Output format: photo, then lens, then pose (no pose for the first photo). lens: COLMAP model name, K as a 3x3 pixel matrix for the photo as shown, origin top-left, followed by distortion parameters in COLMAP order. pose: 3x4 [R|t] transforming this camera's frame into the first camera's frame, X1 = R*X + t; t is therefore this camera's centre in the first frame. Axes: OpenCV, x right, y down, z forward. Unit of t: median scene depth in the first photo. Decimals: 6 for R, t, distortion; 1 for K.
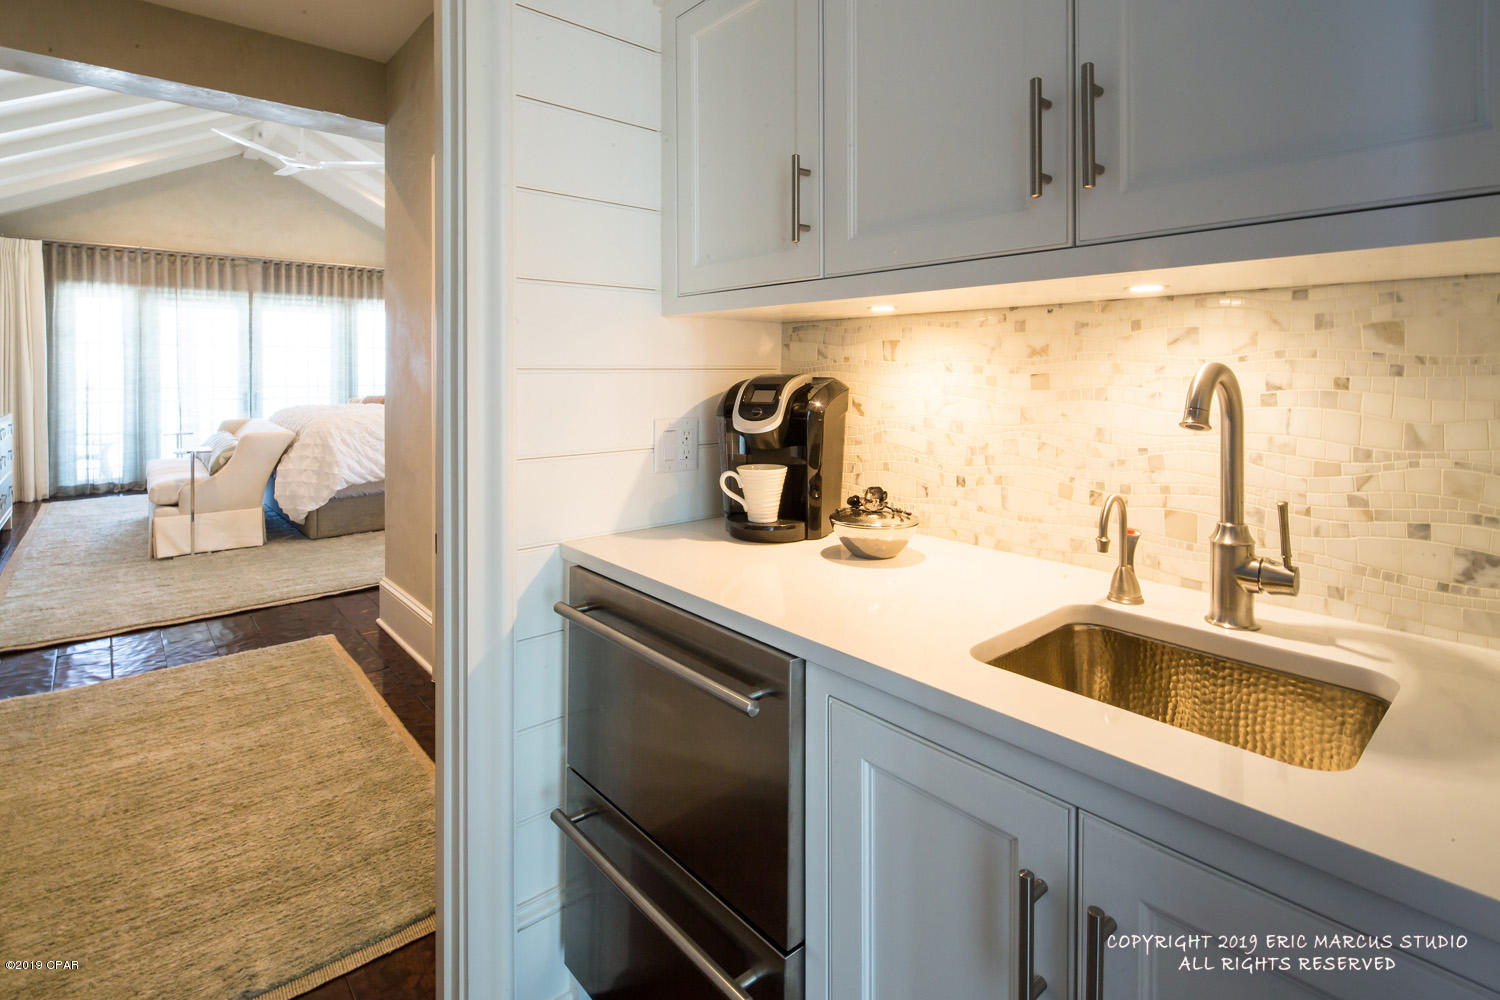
lens RADIAL K [[727.2, 0, 752.0], [0, 727.2, 371.5], [0, 0, 1]] dist [-0.000439, -0.002521]
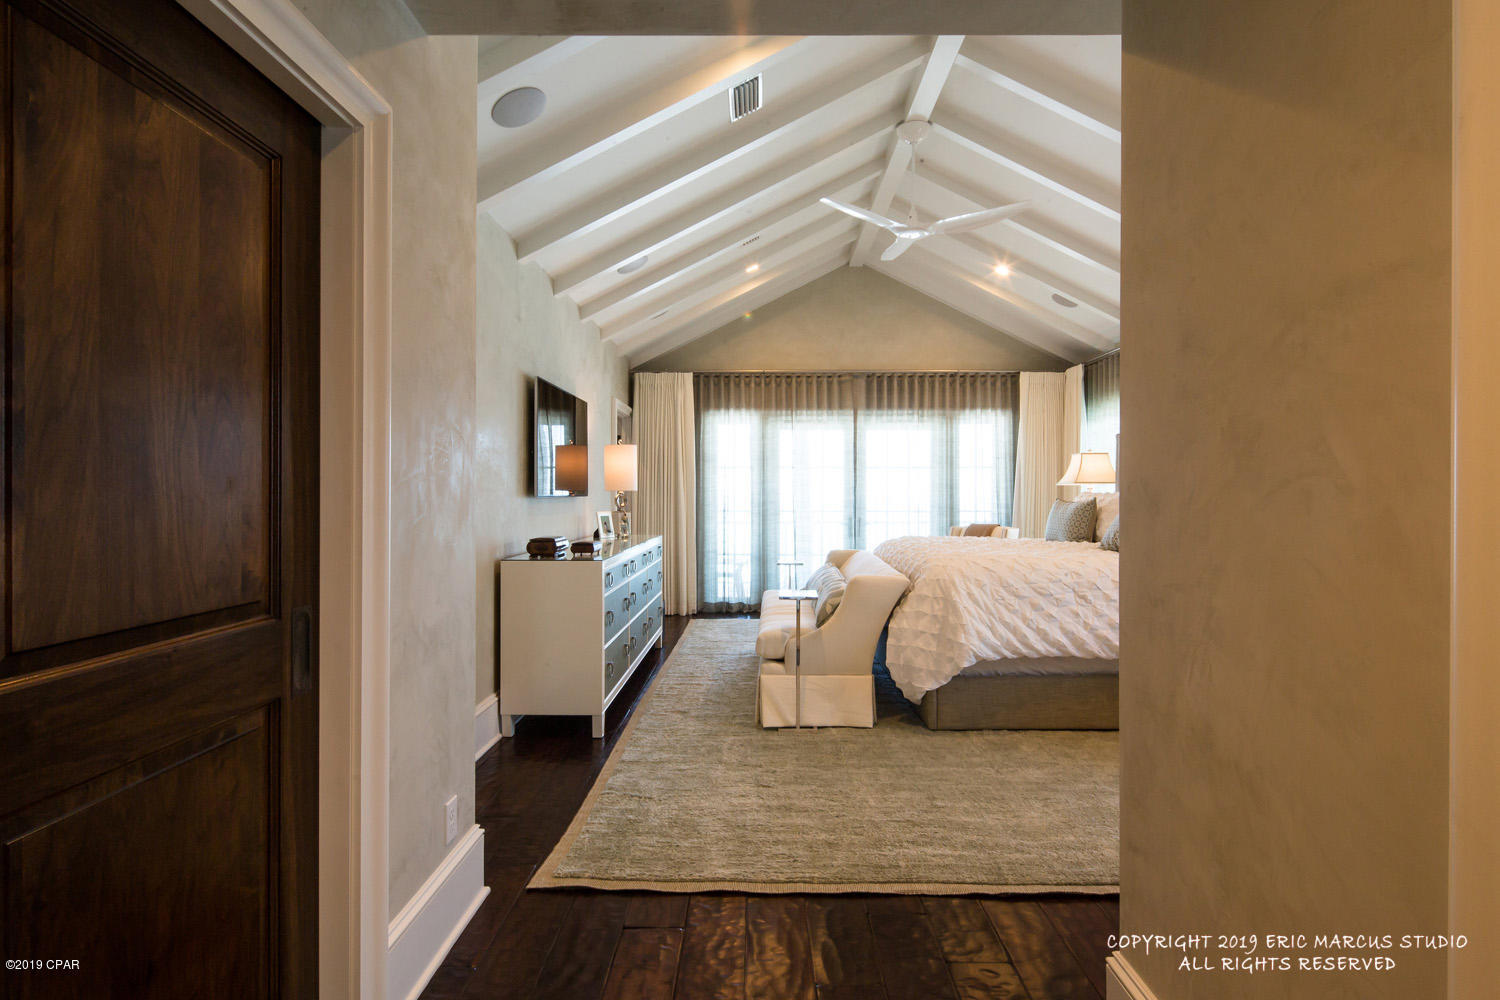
lens RADIAL K [[661.8, 0, 750.0], [0, 661.8, 500.0], [0, 0, 1]] dist [0.000945, -0.000121]
pose [[0.730519, 0.007706, -0.682849, -0.245295], [-0.001776, 0.999954, 0.009385, -0.001487], [0.682890, -0.005643, 0.730499, 0.338451]]
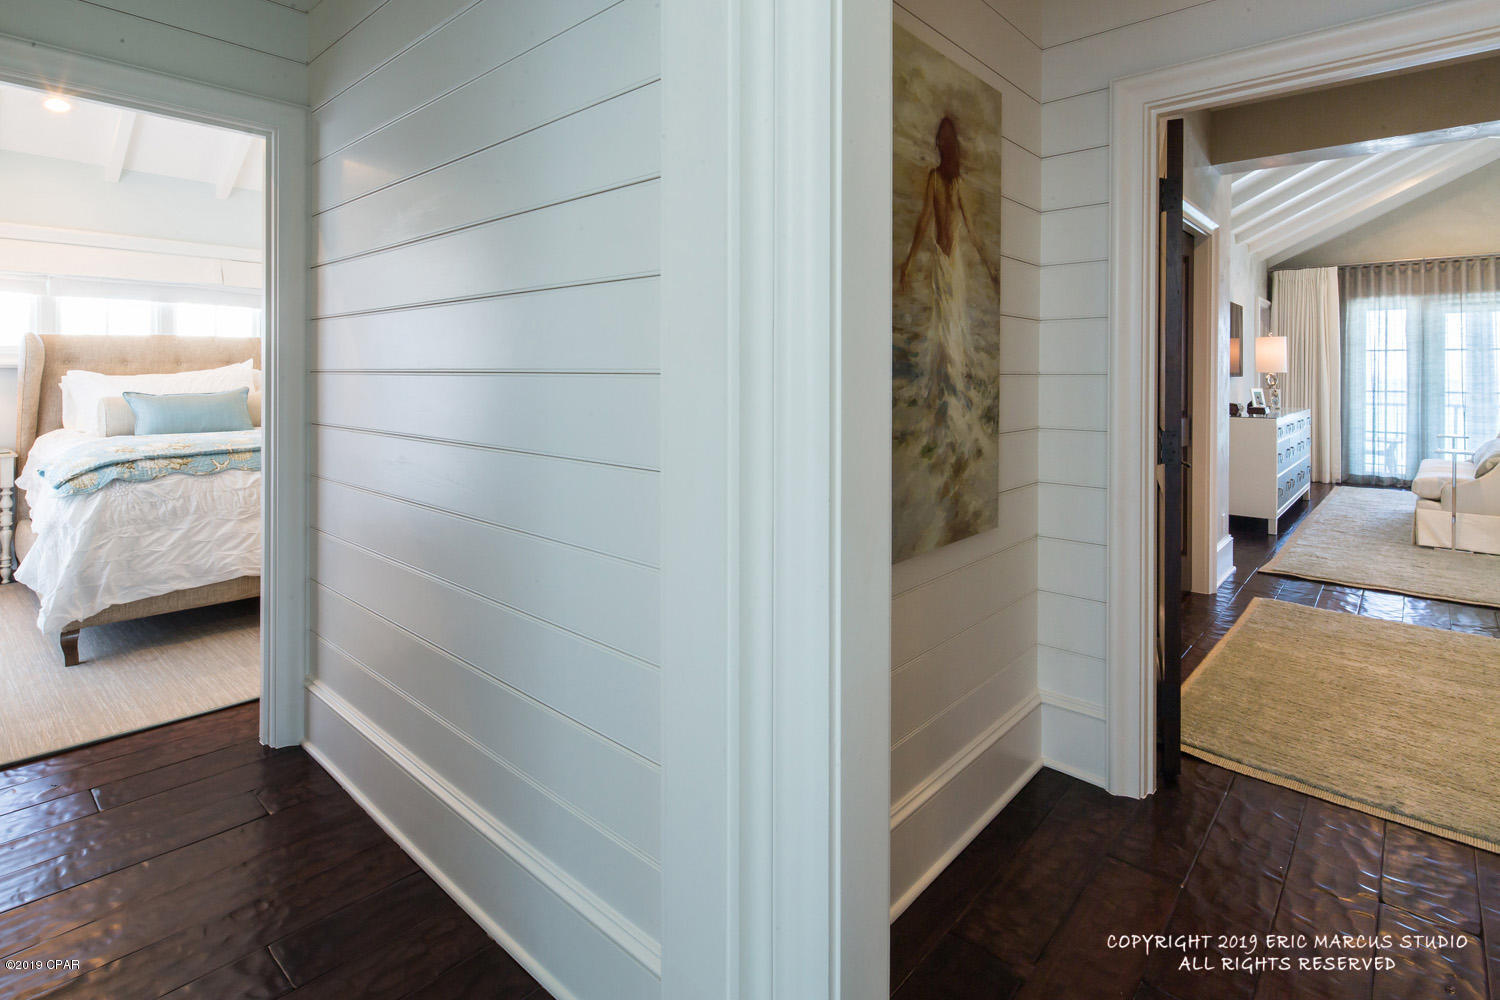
lens RADIAL K [[765.6, 0, 717.1], [0, 765.6, 376.5], [0, 0, 1]] dist [-0.000286, -0.001986]
pose [[0.088237, 0.004797, -0.996088, 0.184972], [-0.003672, 0.999983, 0.004490, -0.000810], [0.996093, 0.003262, 0.088253, -0.127870]]
